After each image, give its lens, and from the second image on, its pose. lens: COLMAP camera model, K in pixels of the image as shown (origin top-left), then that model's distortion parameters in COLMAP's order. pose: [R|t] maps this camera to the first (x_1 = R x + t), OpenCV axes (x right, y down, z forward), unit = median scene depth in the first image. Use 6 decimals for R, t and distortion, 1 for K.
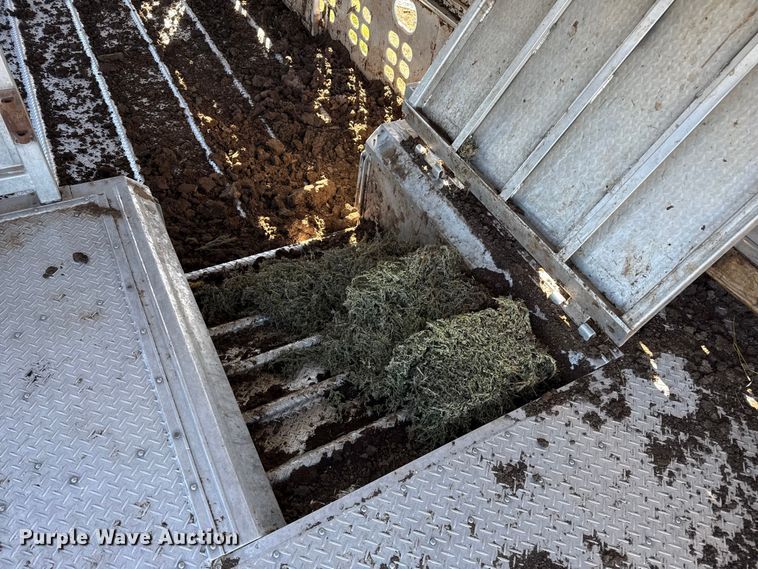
lens RADIAL K [[530.0, 0, 373.4], [0, 530.0, 286.4], [0, 0, 1]] dist [0.056840, -0.060643]
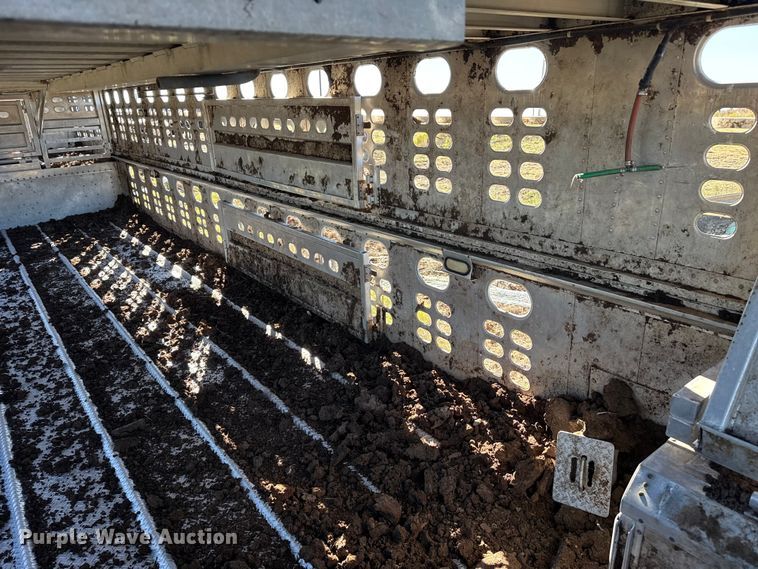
lens RADIAL K [[530.0, 0, 373.4], [0, 530.0, 286.4], [0, 0, 1]] dist [0.056840, -0.060643]
pose [[0.974987, -0.201812, 0.093129, -0.181008], [0.221763, 0.855177, -0.468501, -0.165511], [0.014907, 0.477435, 0.878541, 0.242343]]
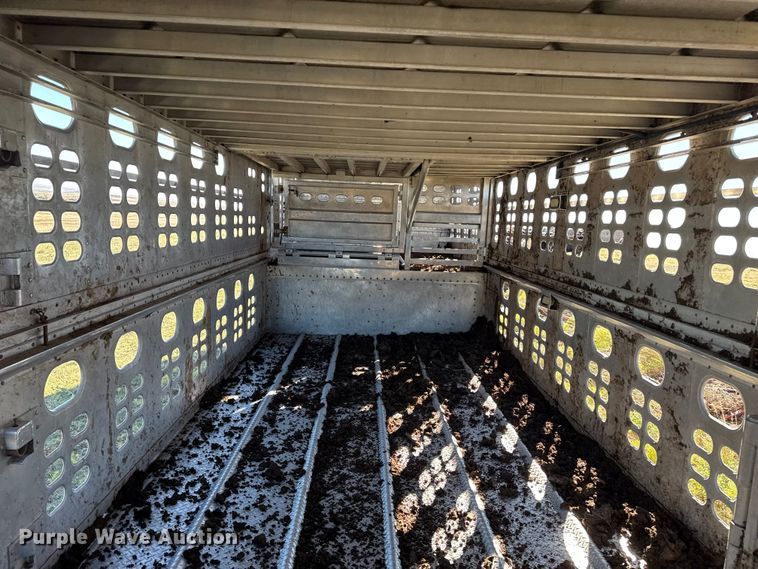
lens RADIAL K [[530.0, 0, 373.4], [0, 530.0, 286.4], [0, 0, 1]] dist [0.056840, -0.060643]
pose [[0.887059, -0.022065, -0.461128, -0.423028], [-0.302795, 0.726187, -0.617226, -0.653781], [0.348485, 0.687143, 0.637490, 0.712886]]
